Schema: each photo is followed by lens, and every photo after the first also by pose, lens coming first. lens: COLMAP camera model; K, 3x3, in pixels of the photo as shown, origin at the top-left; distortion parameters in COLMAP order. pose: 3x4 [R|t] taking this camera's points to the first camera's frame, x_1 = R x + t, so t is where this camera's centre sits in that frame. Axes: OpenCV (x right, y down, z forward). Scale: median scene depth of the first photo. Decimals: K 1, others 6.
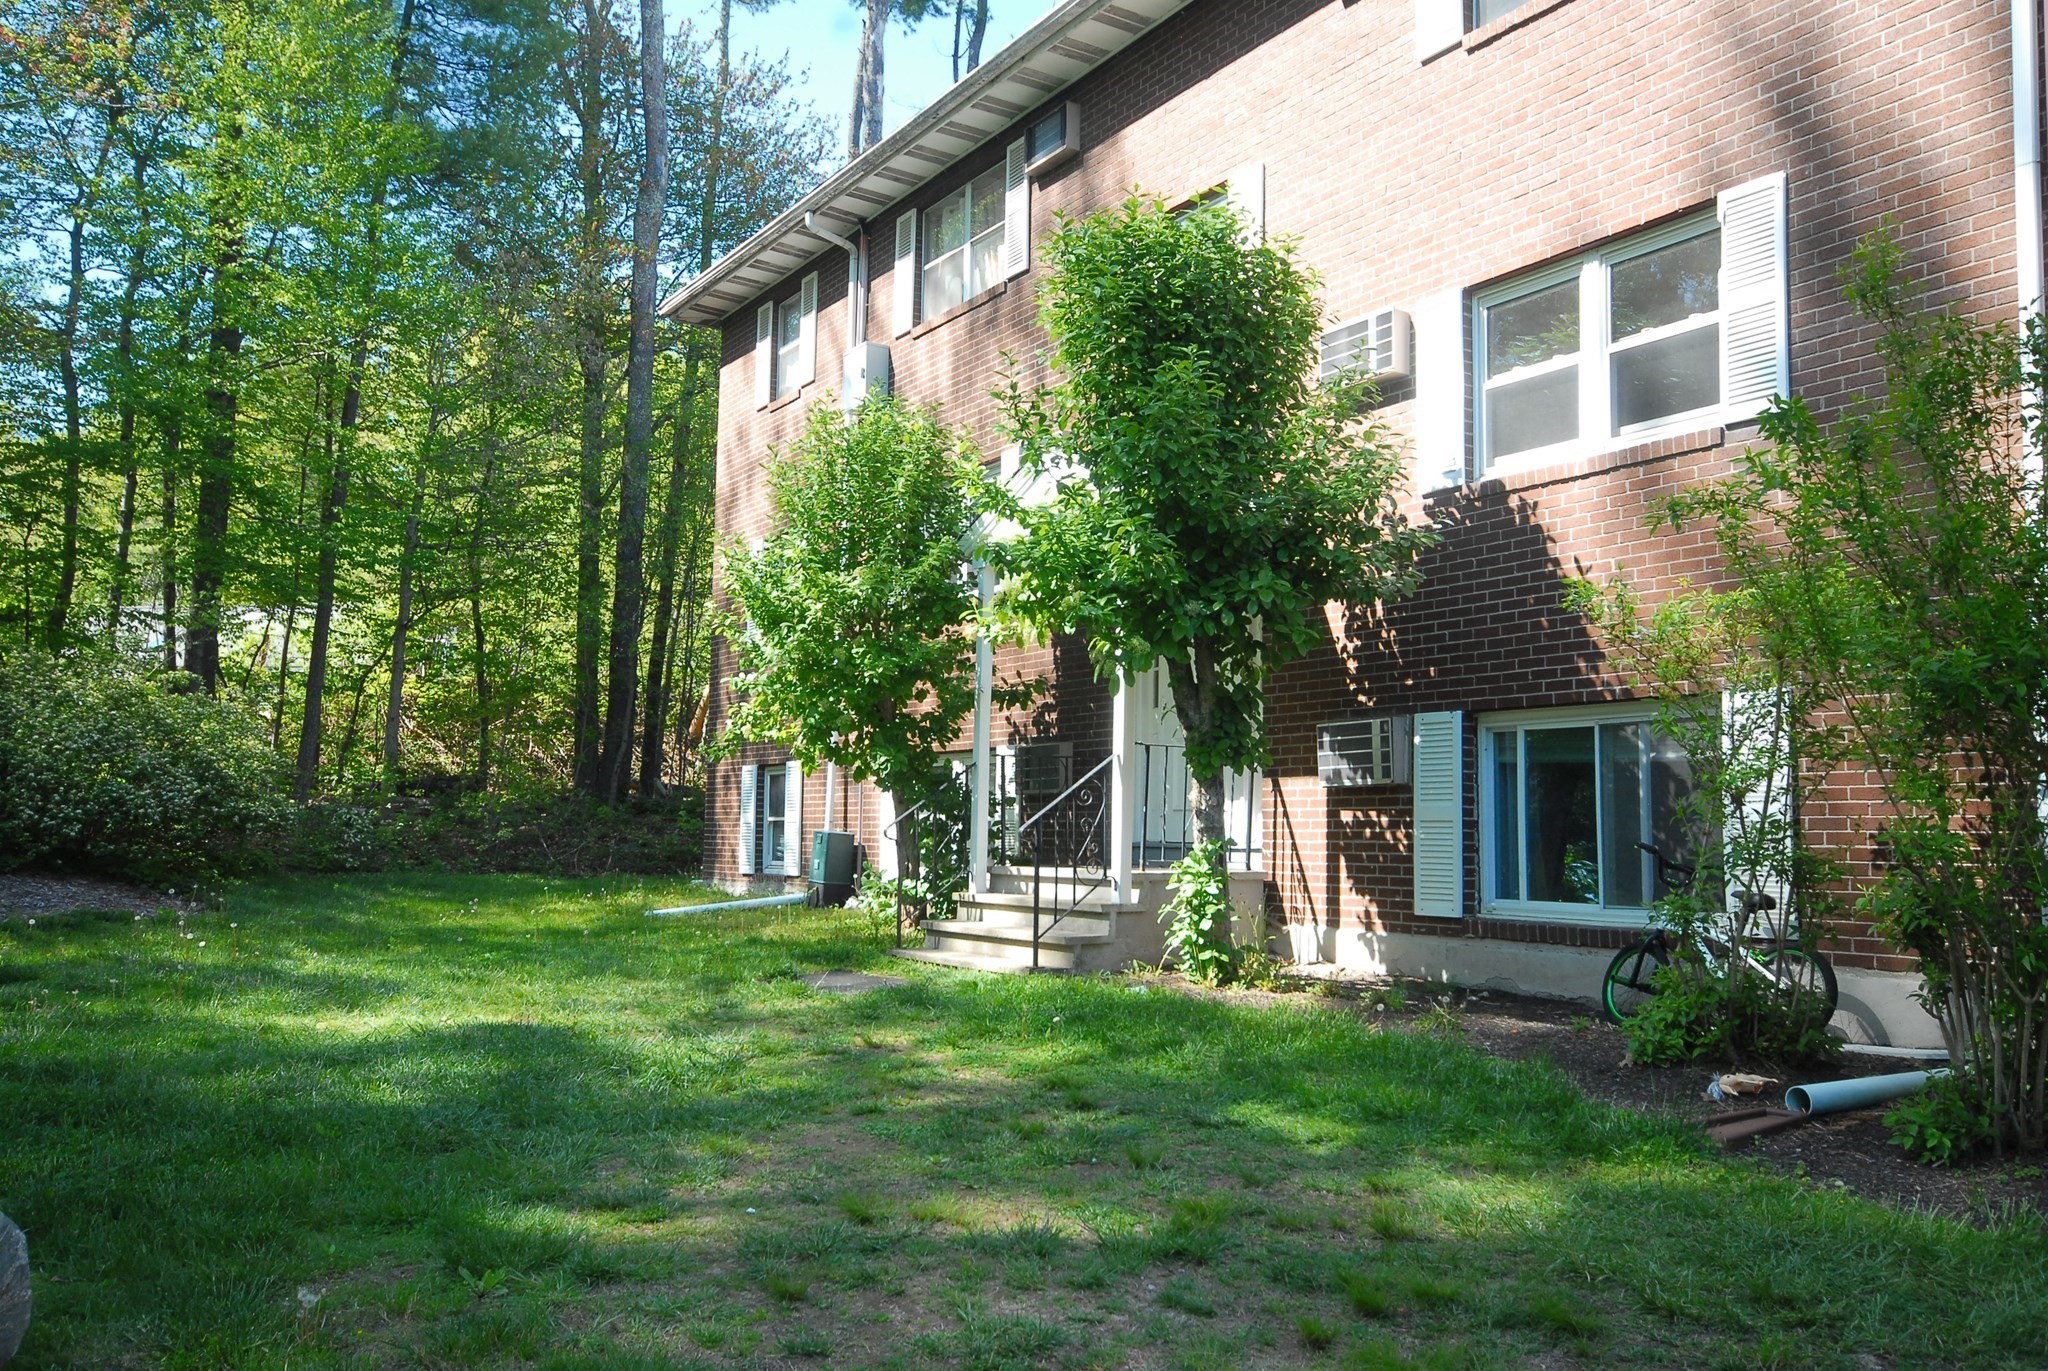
lens RADIAL K [[1767.0, 0, 1024.0], [0, 1767.0, 685.5], [0, 0, 1]] dist [-0.050410, -0.000354]
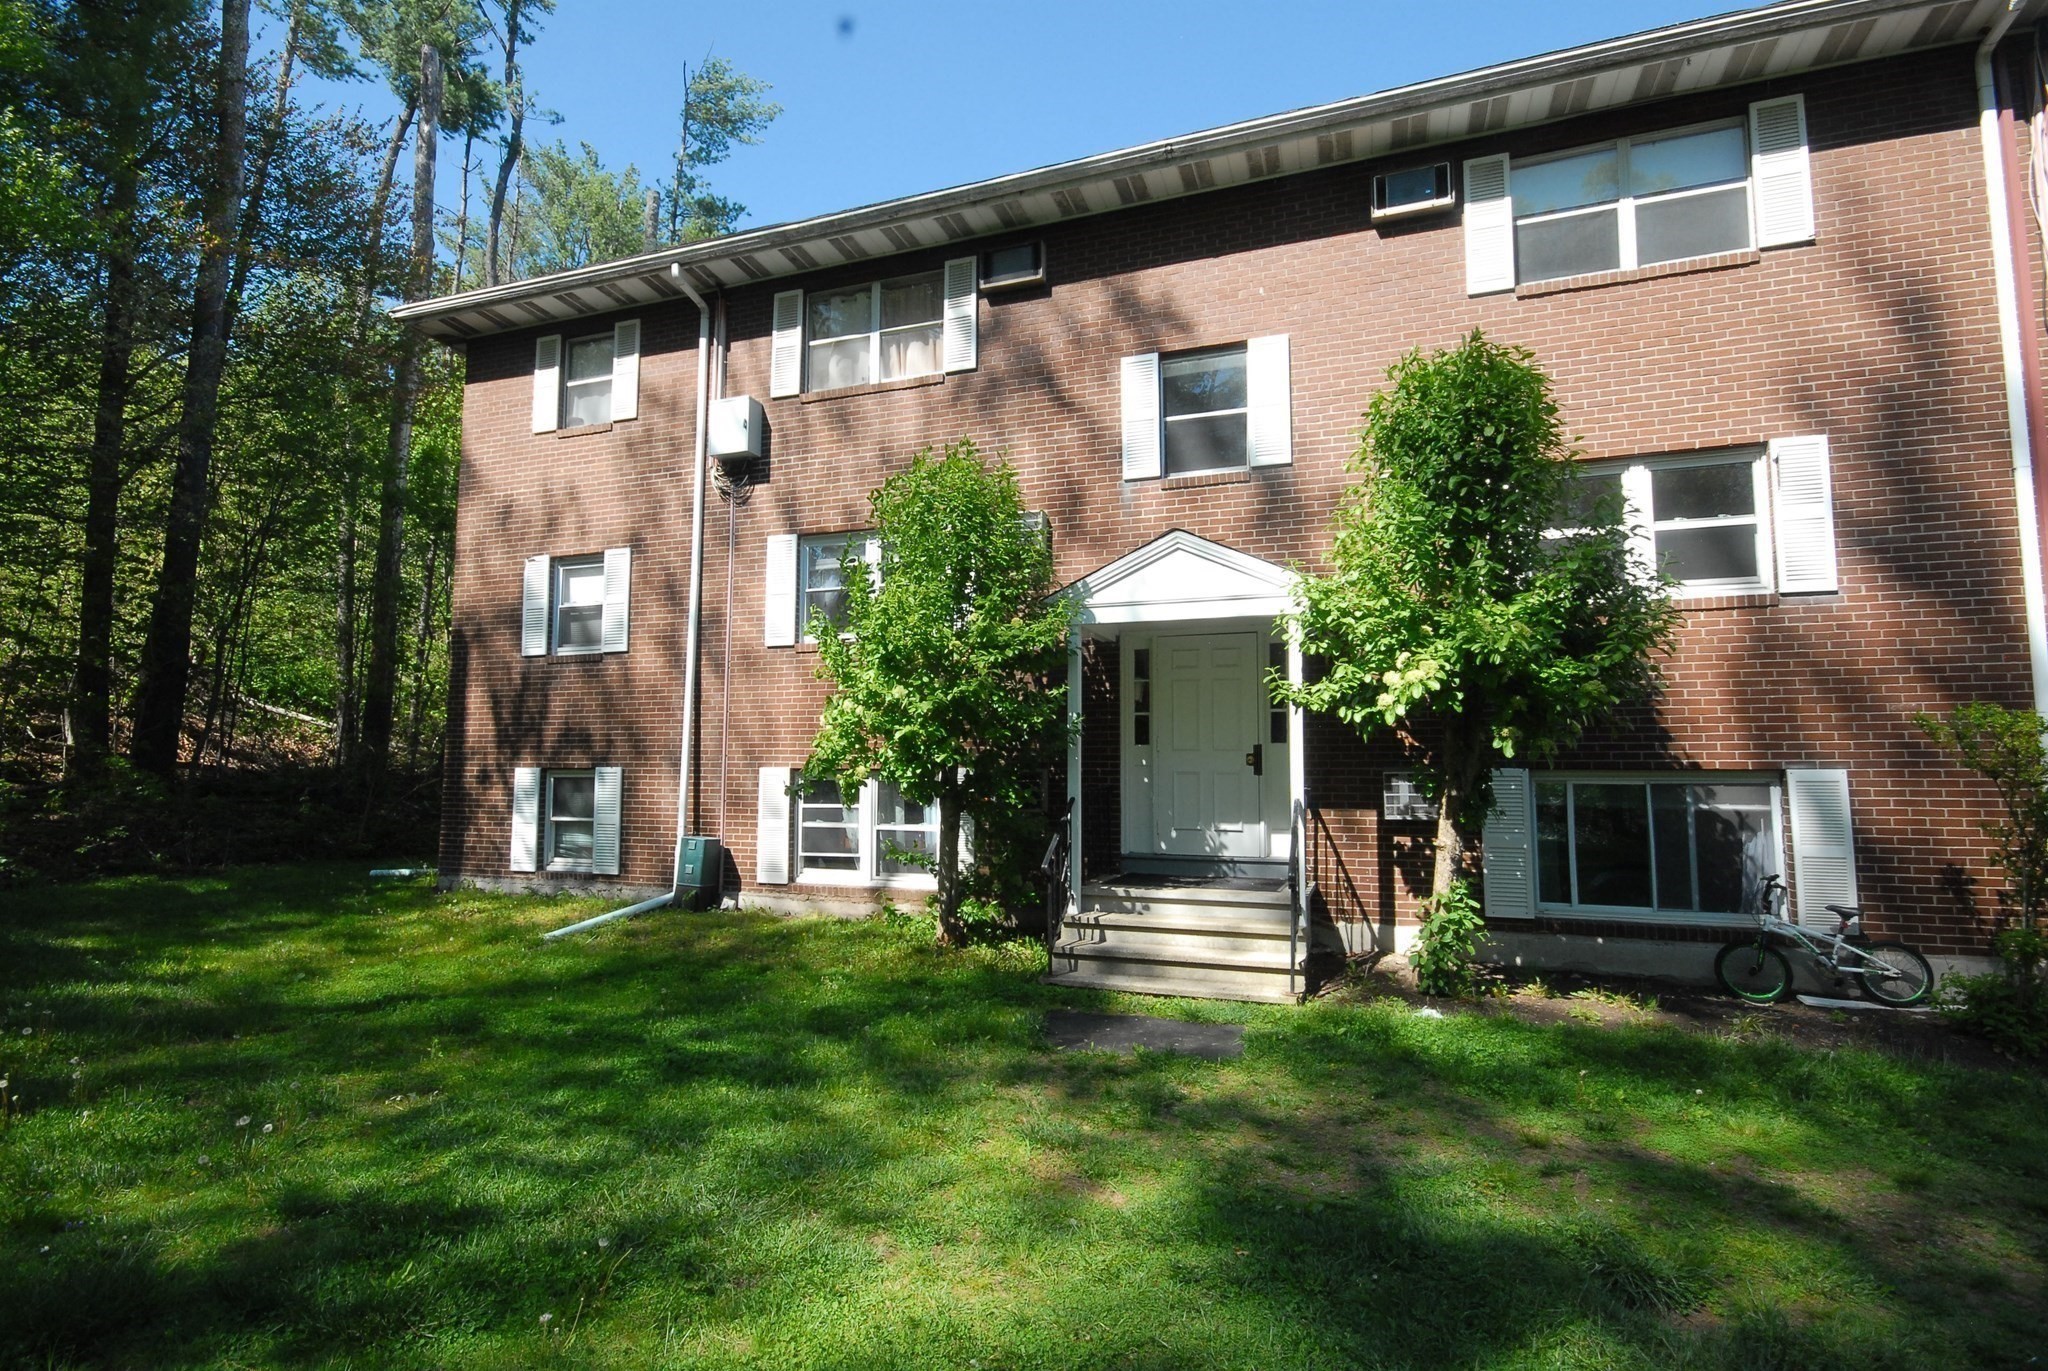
lens RADIAL K [[999.4, 0, 1024.0], [0, 999.4, 685.5], [0, 0, 1]] dist [-0.000690, -0.000068]
pose [[0.770545, 0.049330, 0.635474, -0.507951], [-0.052069, 0.998540, -0.014379, -0.017202], [-0.635255, -0.022009, 0.771989, 0.579781]]
